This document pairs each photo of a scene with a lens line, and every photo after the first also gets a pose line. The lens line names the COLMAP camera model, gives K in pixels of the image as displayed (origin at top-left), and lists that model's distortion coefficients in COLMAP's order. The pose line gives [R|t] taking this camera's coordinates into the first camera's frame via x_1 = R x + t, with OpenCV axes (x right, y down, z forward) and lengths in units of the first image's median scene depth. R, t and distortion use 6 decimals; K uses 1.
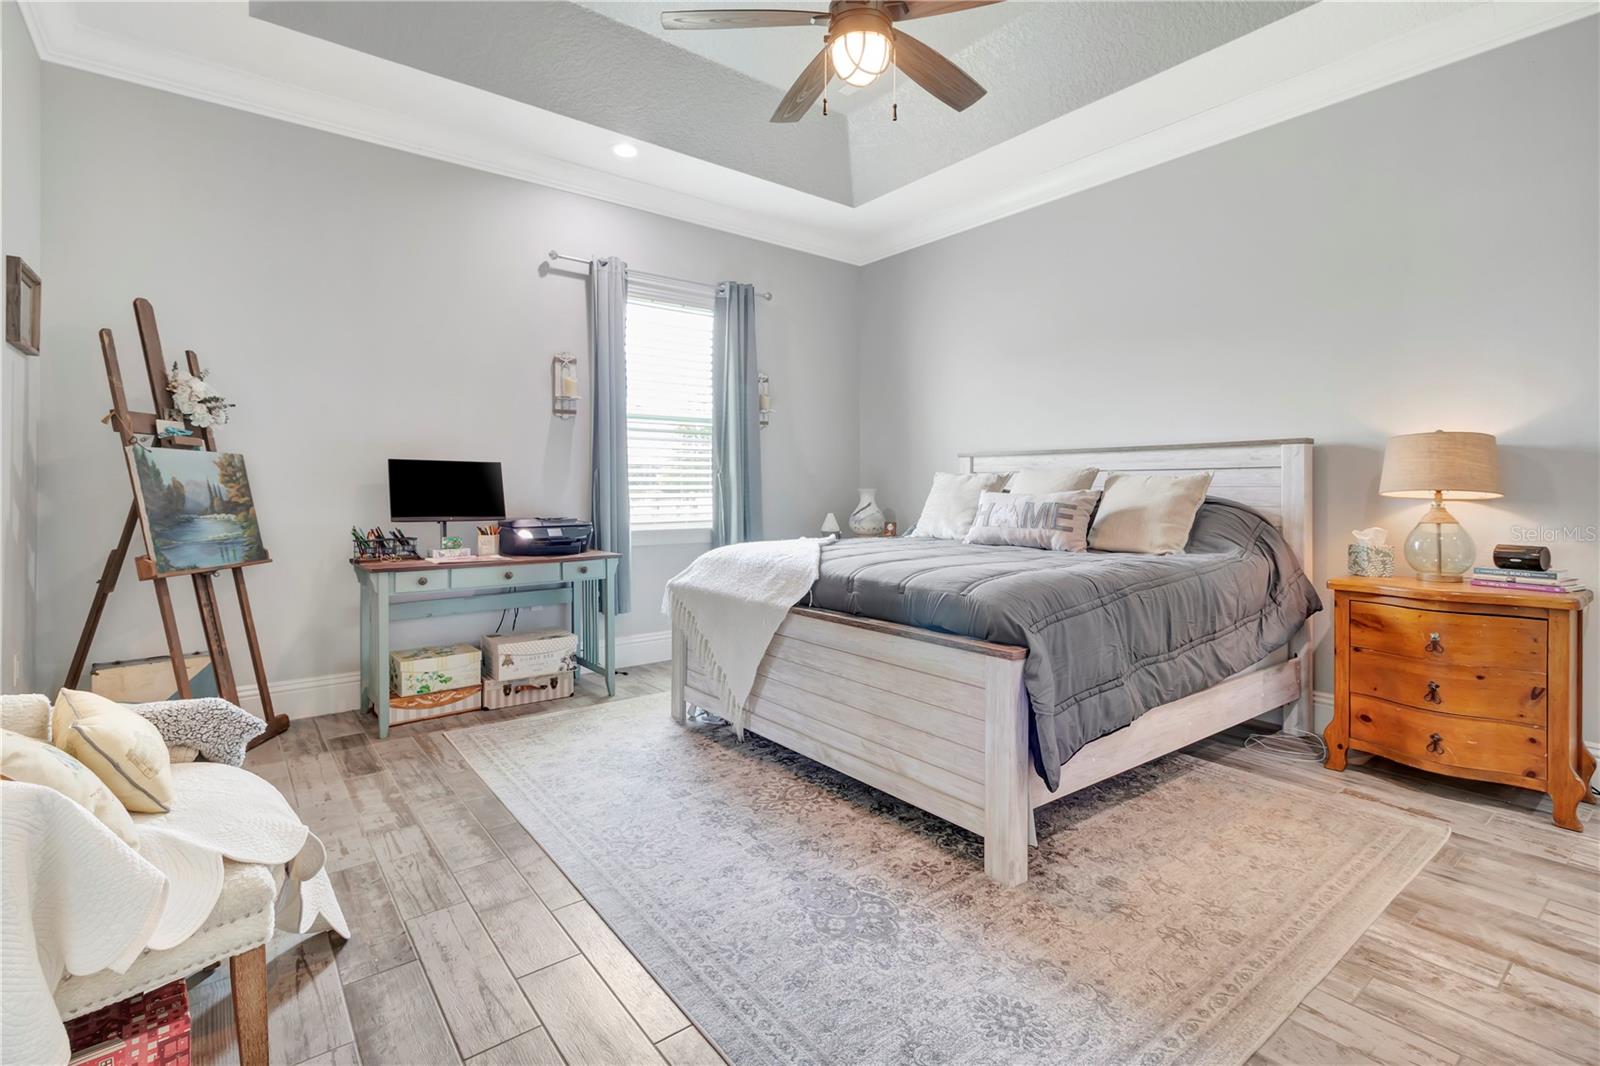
lens RADIAL K [[754.5, 0, 782.4], [0, 754.5, 488.1], [0, 0, 1]] dist [0.005316, 0.000244]
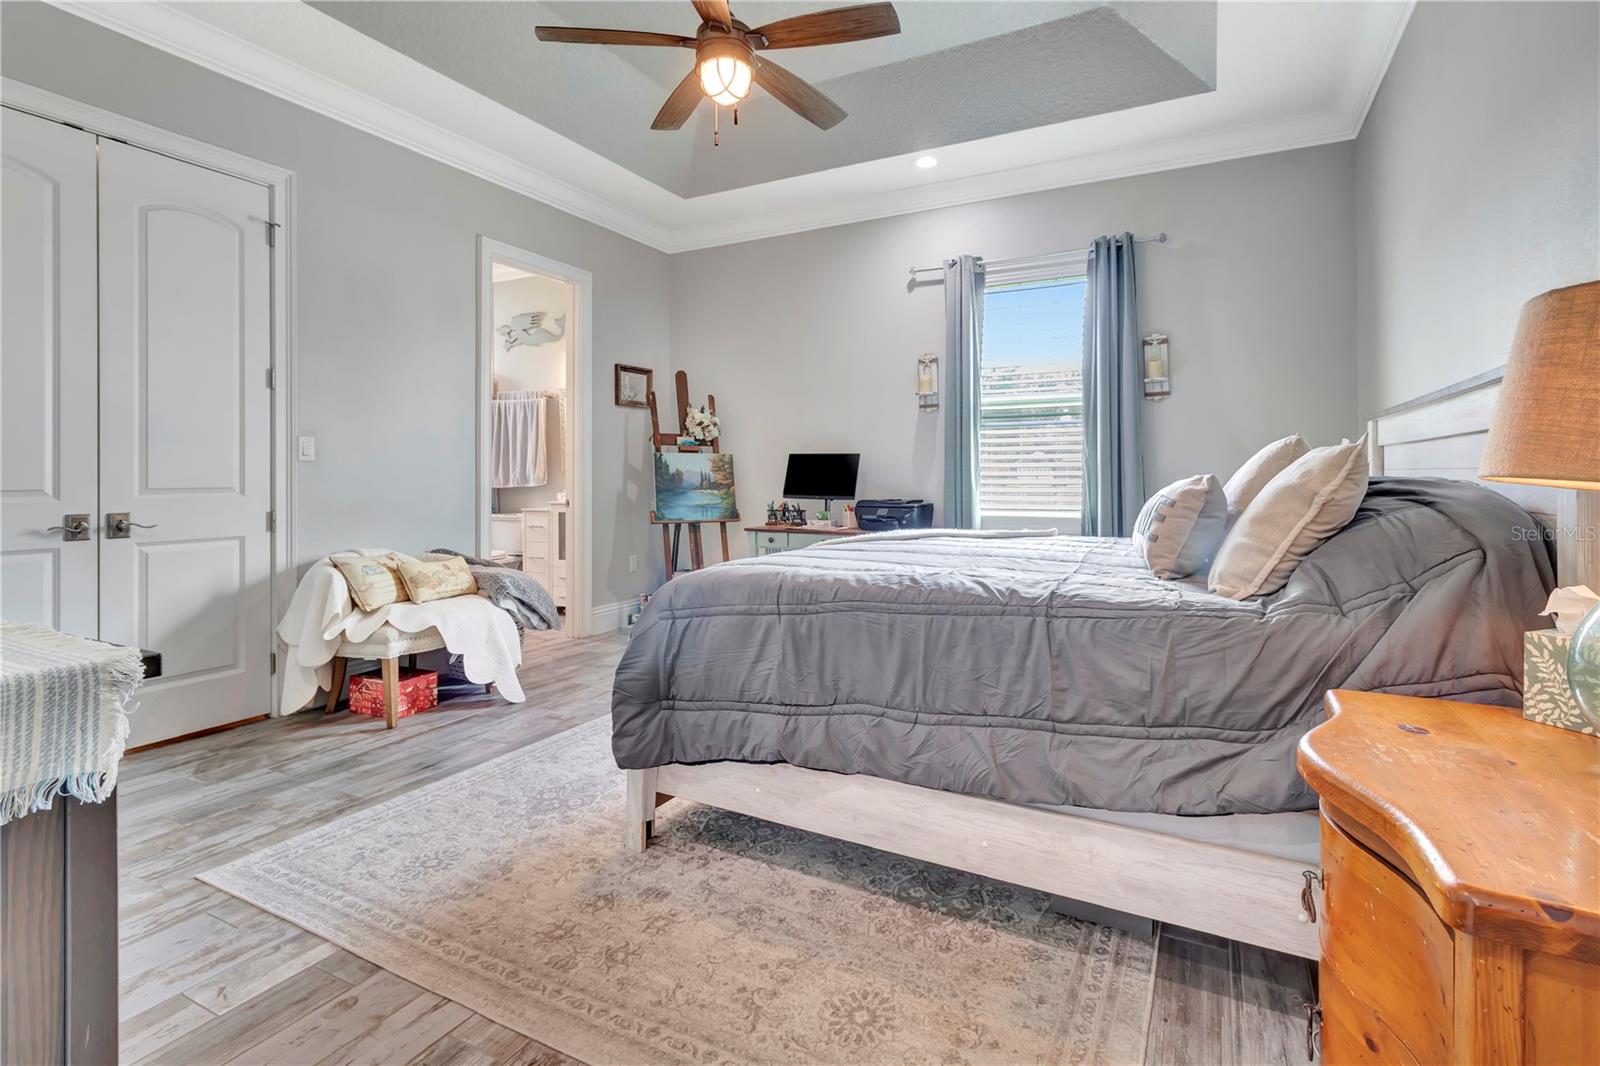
lens RADIAL K [[754.5, 0, 825.9], [0, 754.5, 472.4], [0, 0, 1]] dist [0.005316, 0.000244]
pose [[0.425721, -0.003310, -0.904848, 0.930003], [0.001279, 0.999995, -0.003056, 0.001001], [0.904853, 0.000144, 0.425723, 0.535458]]
